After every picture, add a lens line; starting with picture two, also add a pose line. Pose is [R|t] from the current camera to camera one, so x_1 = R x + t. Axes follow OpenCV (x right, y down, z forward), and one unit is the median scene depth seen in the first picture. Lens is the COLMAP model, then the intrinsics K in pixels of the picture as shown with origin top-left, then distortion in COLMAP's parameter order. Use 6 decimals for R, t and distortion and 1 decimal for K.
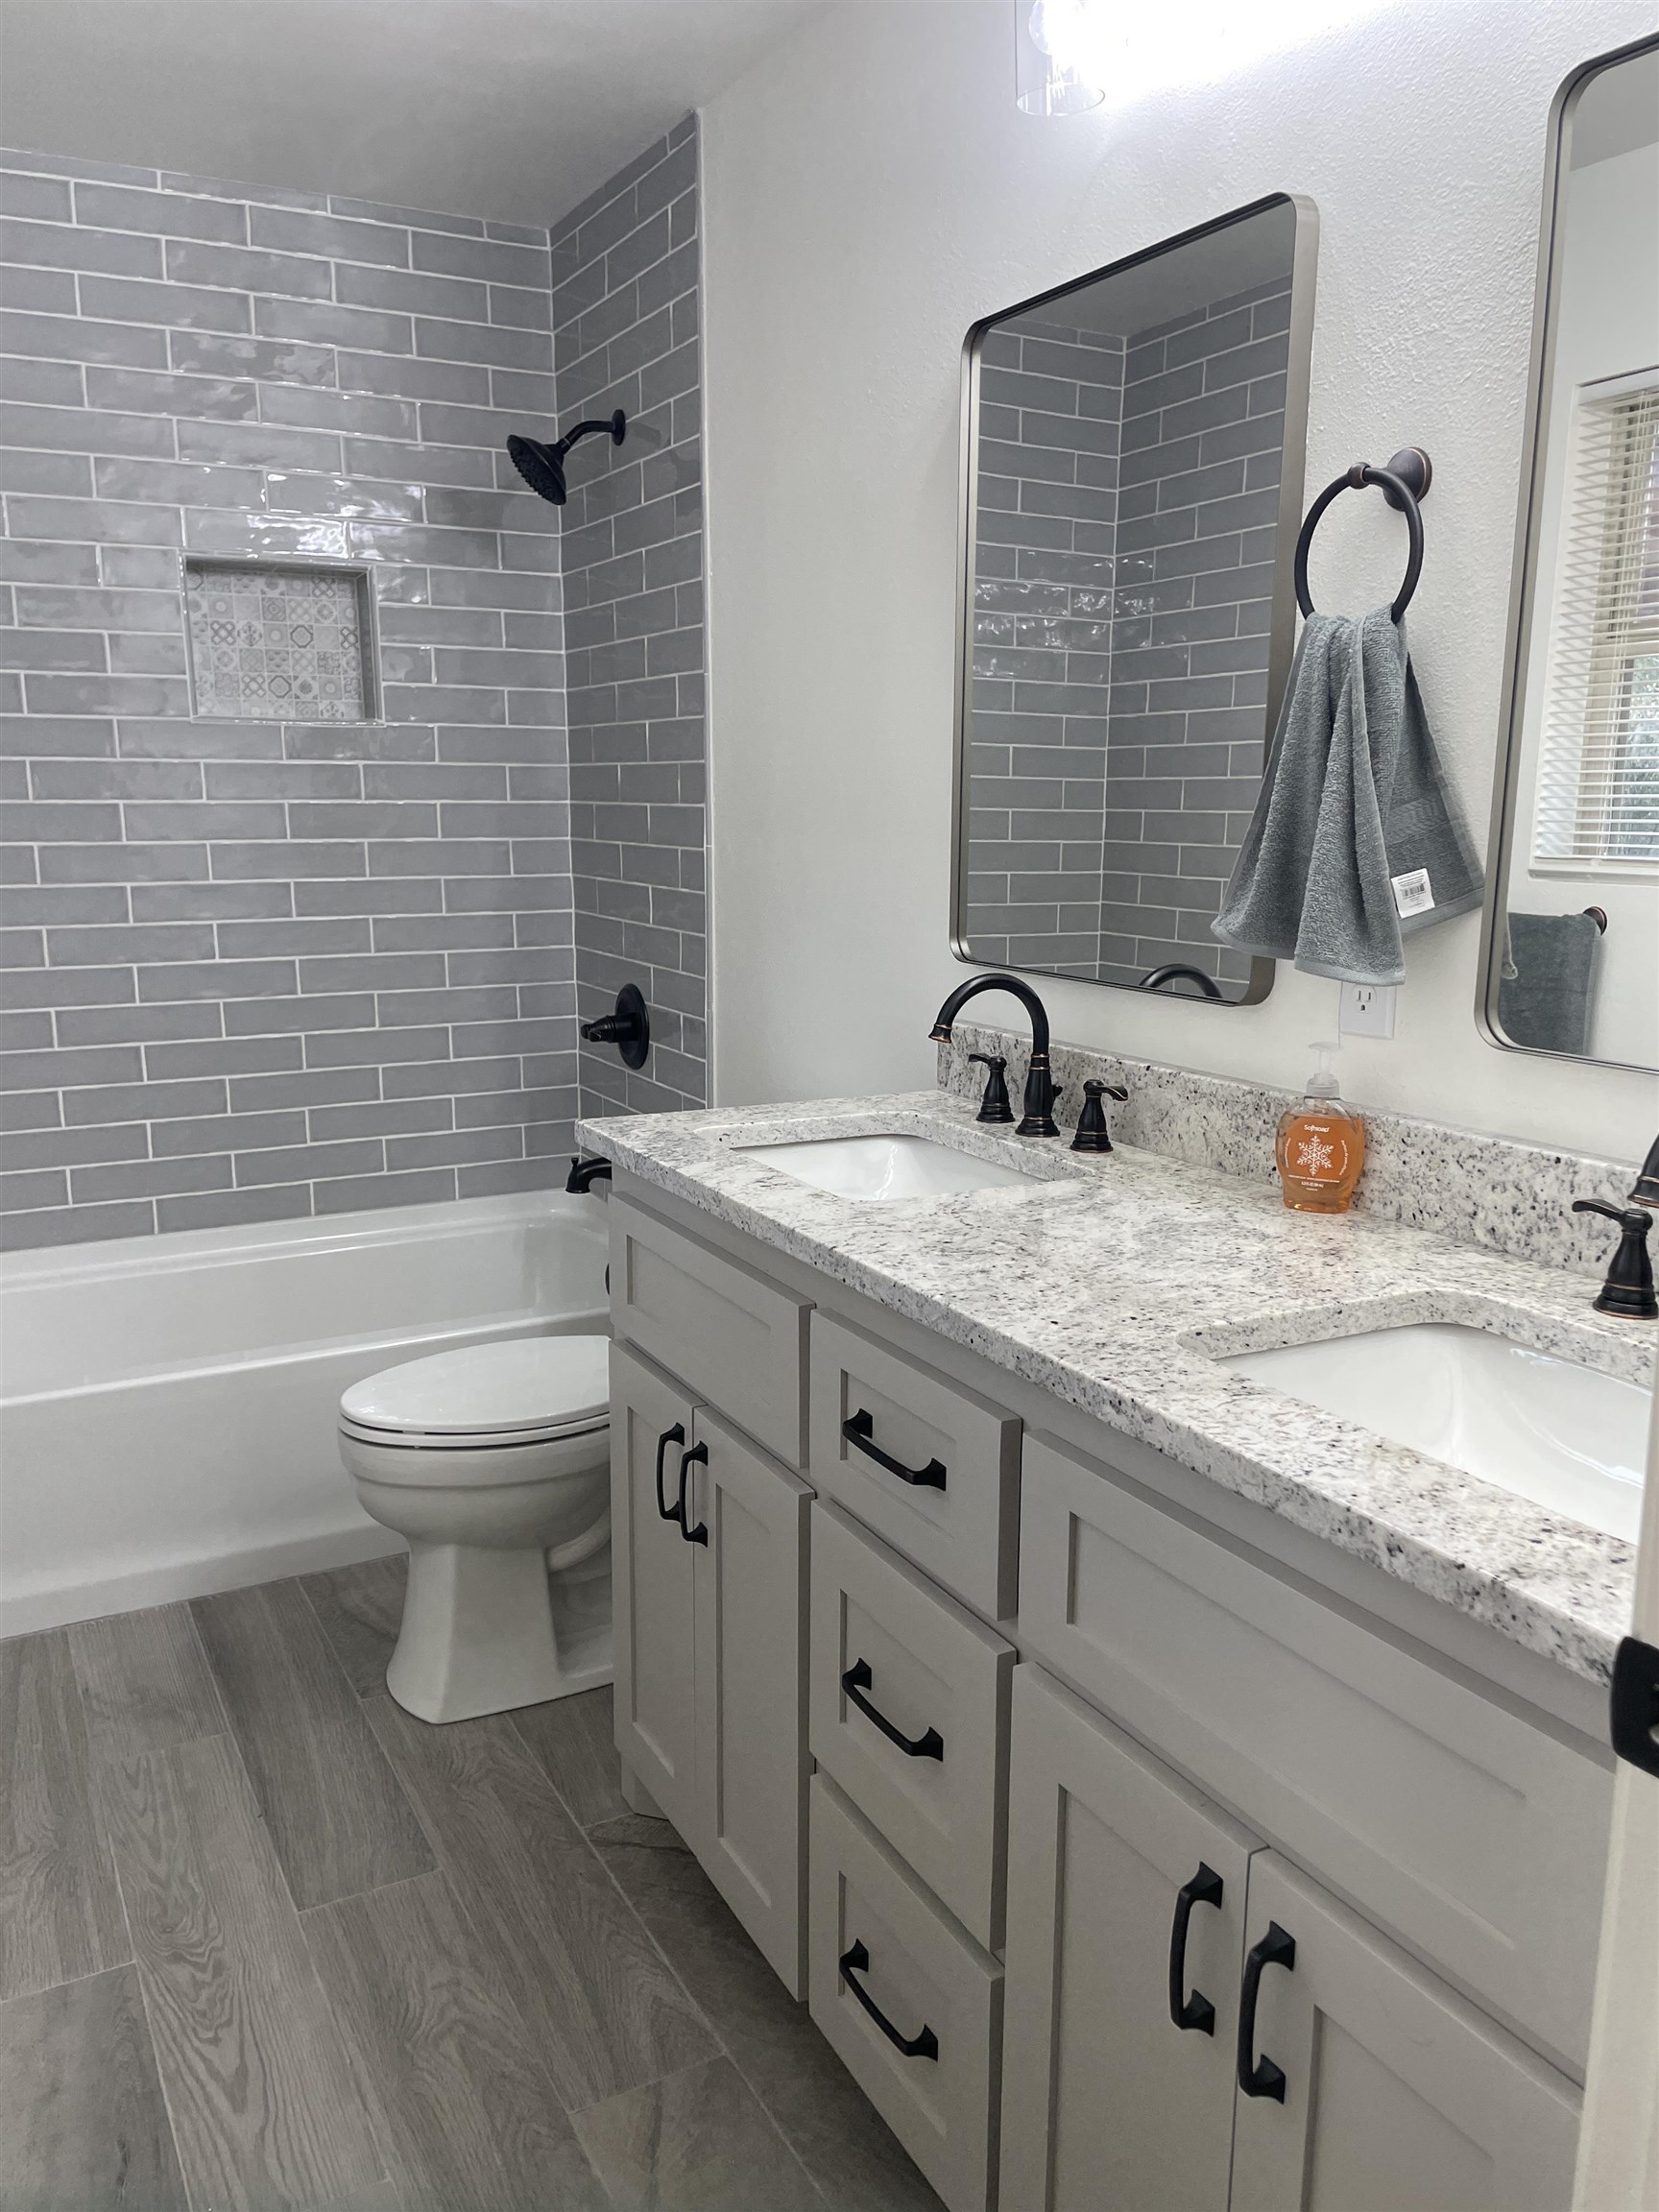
lens RADIAL K [[1673.1, 0, 851.7], [0, 1673.1, 1123.0], [0, 0, 1]] dist [0.095171, -0.121041]
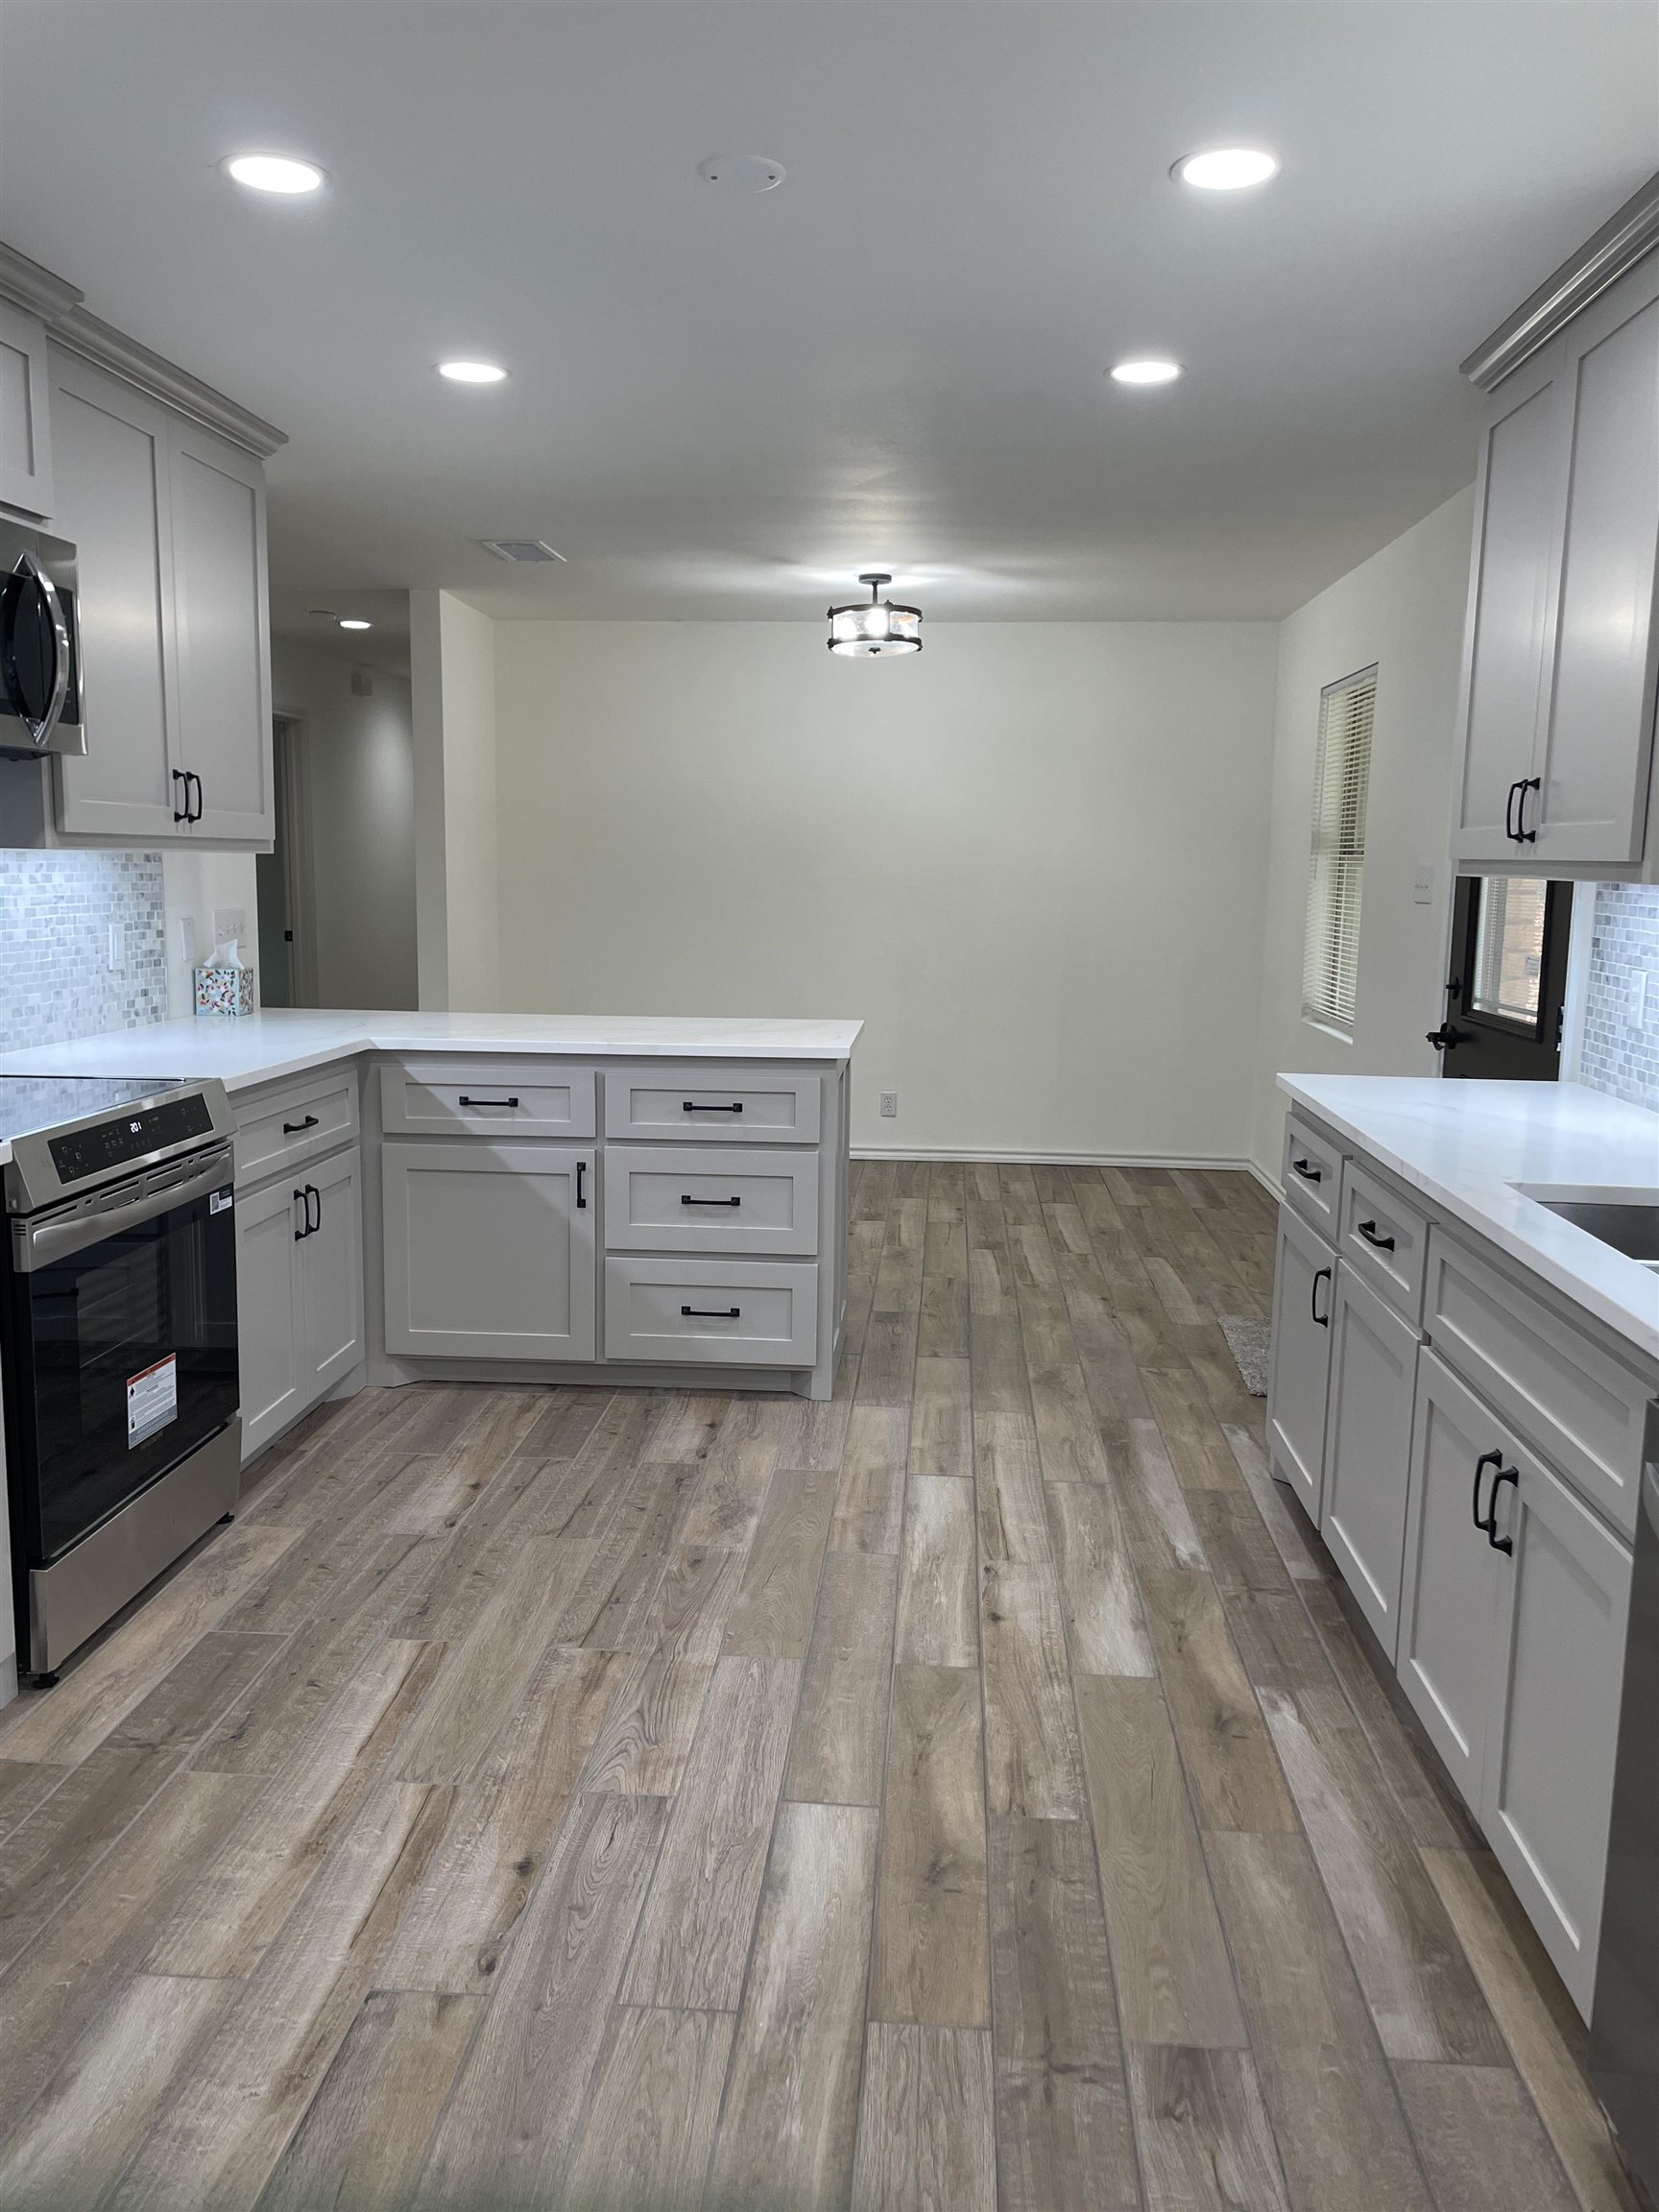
lens RADIAL K [[1673.1, 0, 823.0], [0, 1673.1, 1101.6], [0, 0, 1]] dist [0.095171, -0.121041]
pose [[0.827565, 0.080688, -0.555541, 0.128719], [-0.118765, 0.992381, -0.032782, 0.030903], [0.548663, 0.093108, 0.830843, -0.228375]]
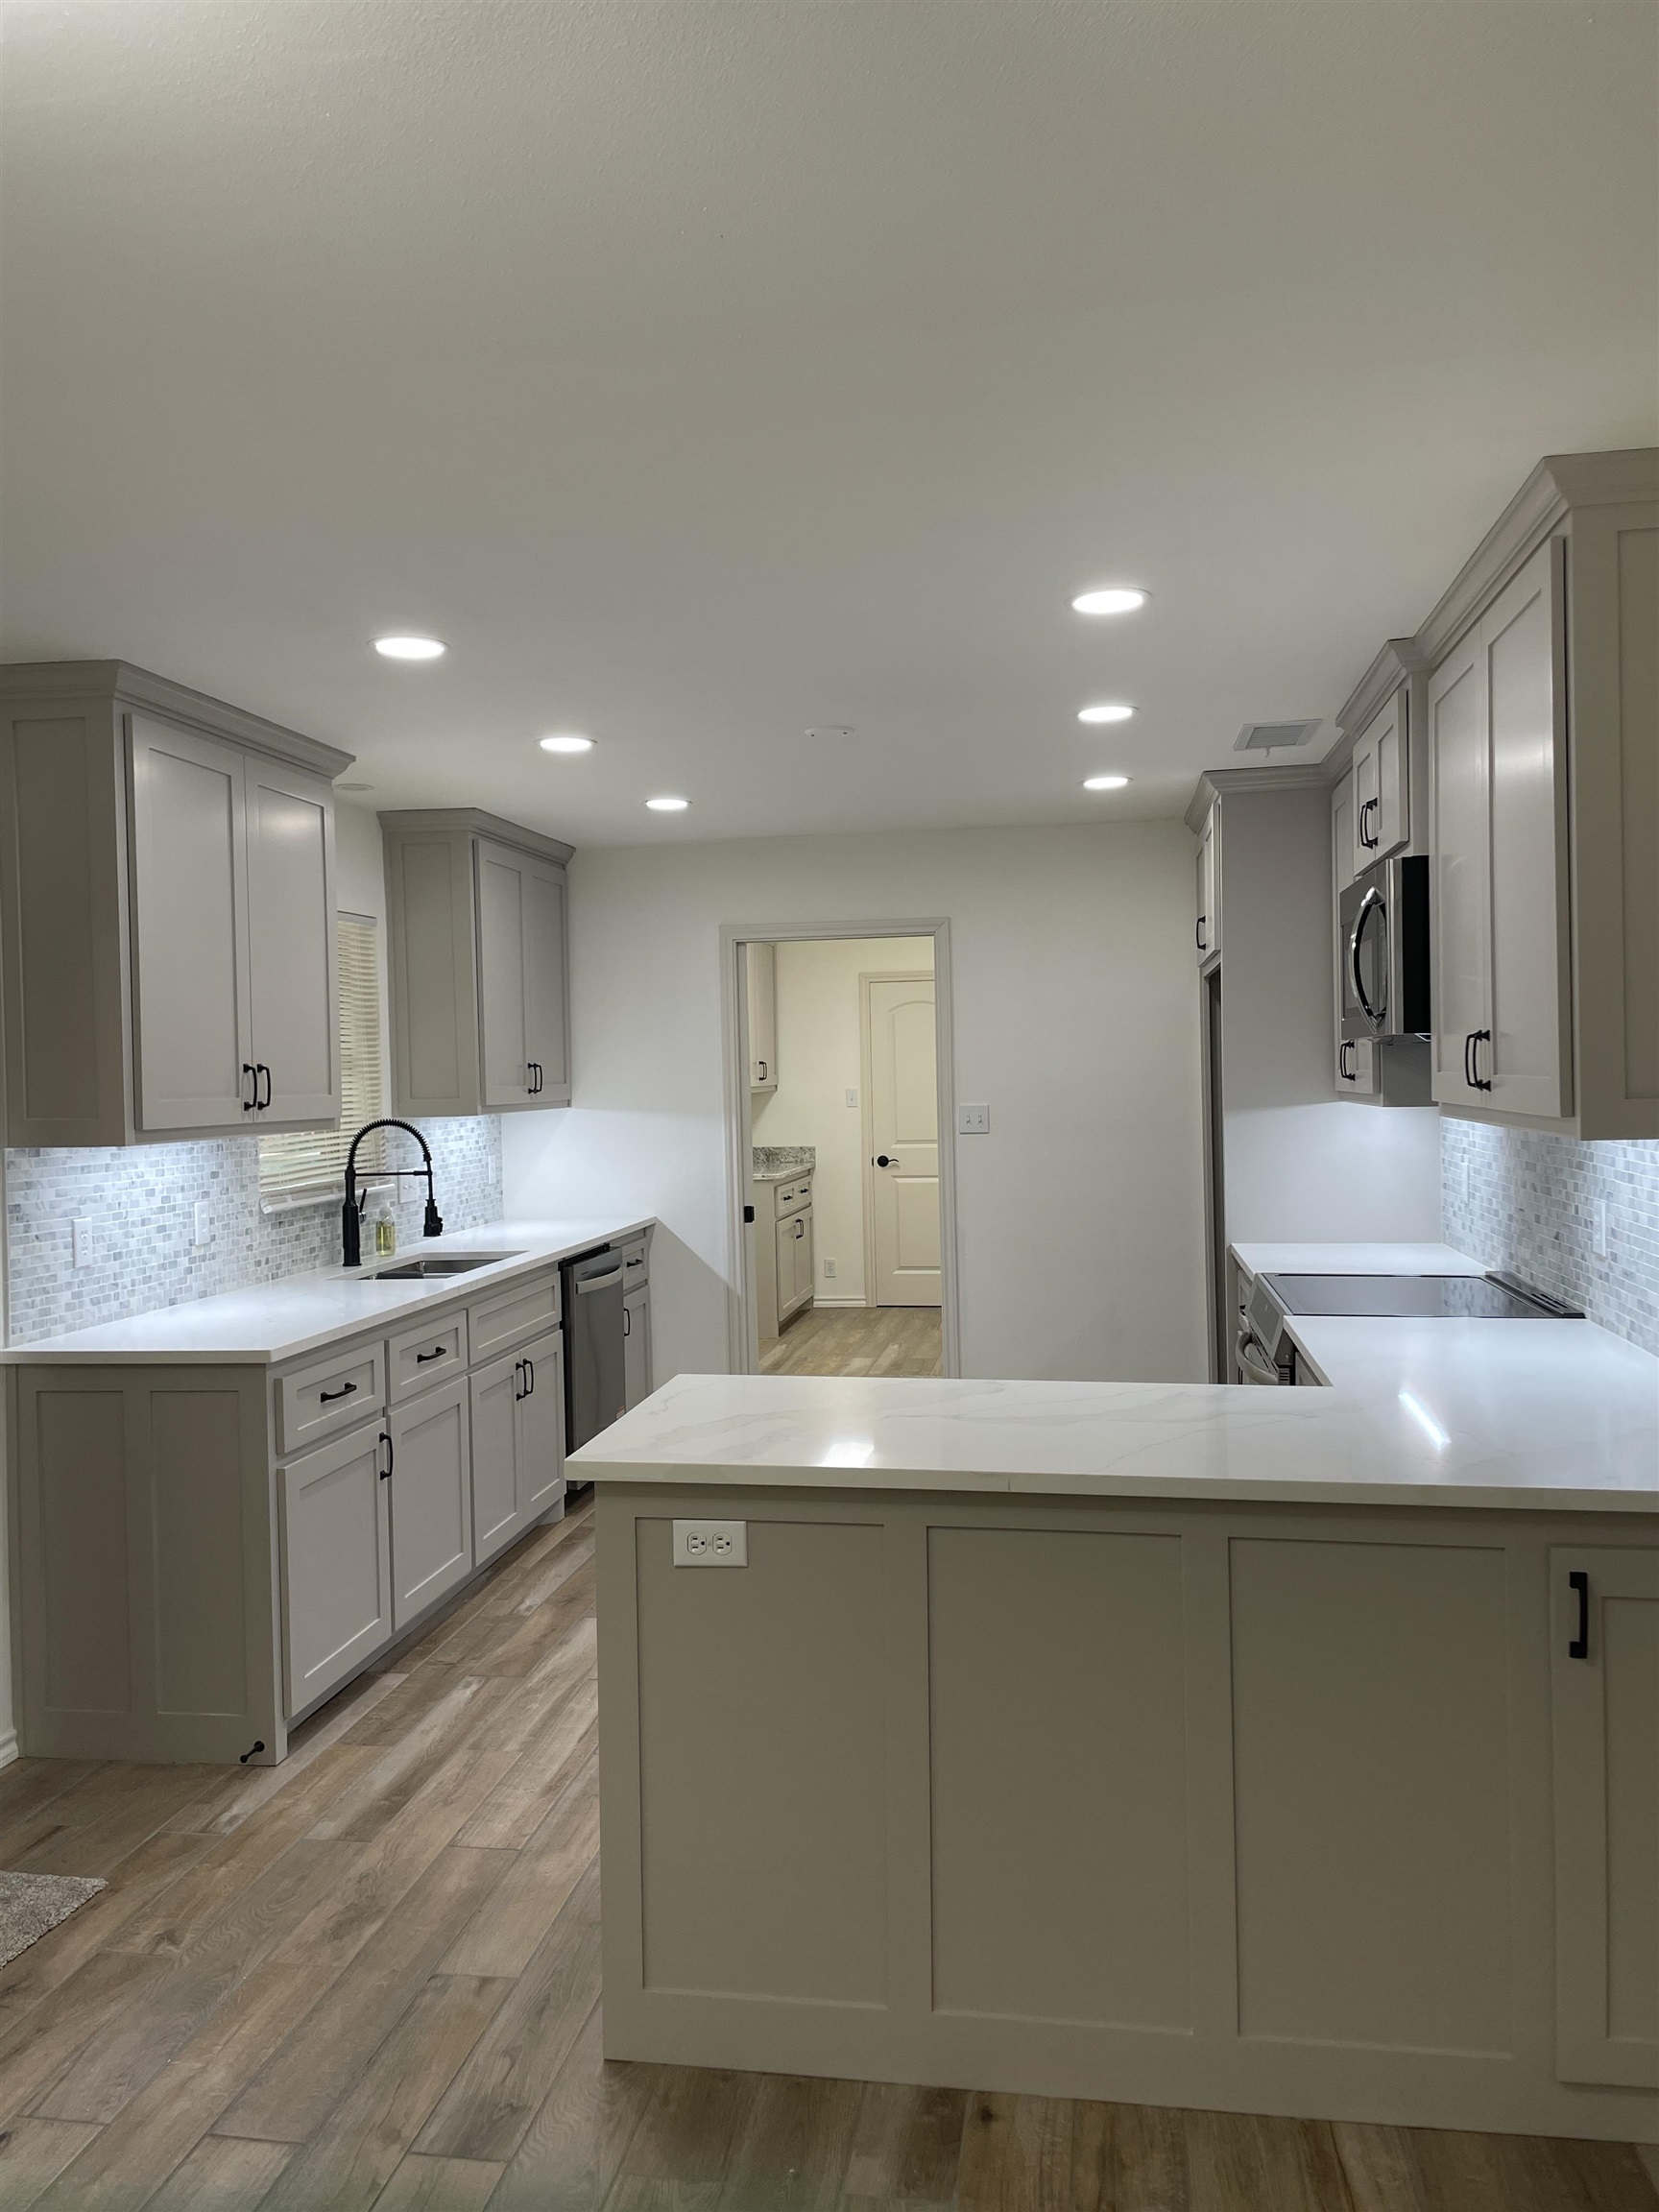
lens RADIAL K [[1673.1, 0, 820.3], [0, 1673.1, 1097.4], [0, 0, 1]] dist [0.095171, -0.121041]
pose [[-0.776028, -0.008663, 0.630639, -1.957324], [0.138627, 0.973110, 0.183954, -0.595609], [-0.615275, 0.230177, -0.753960, 2.371652]]
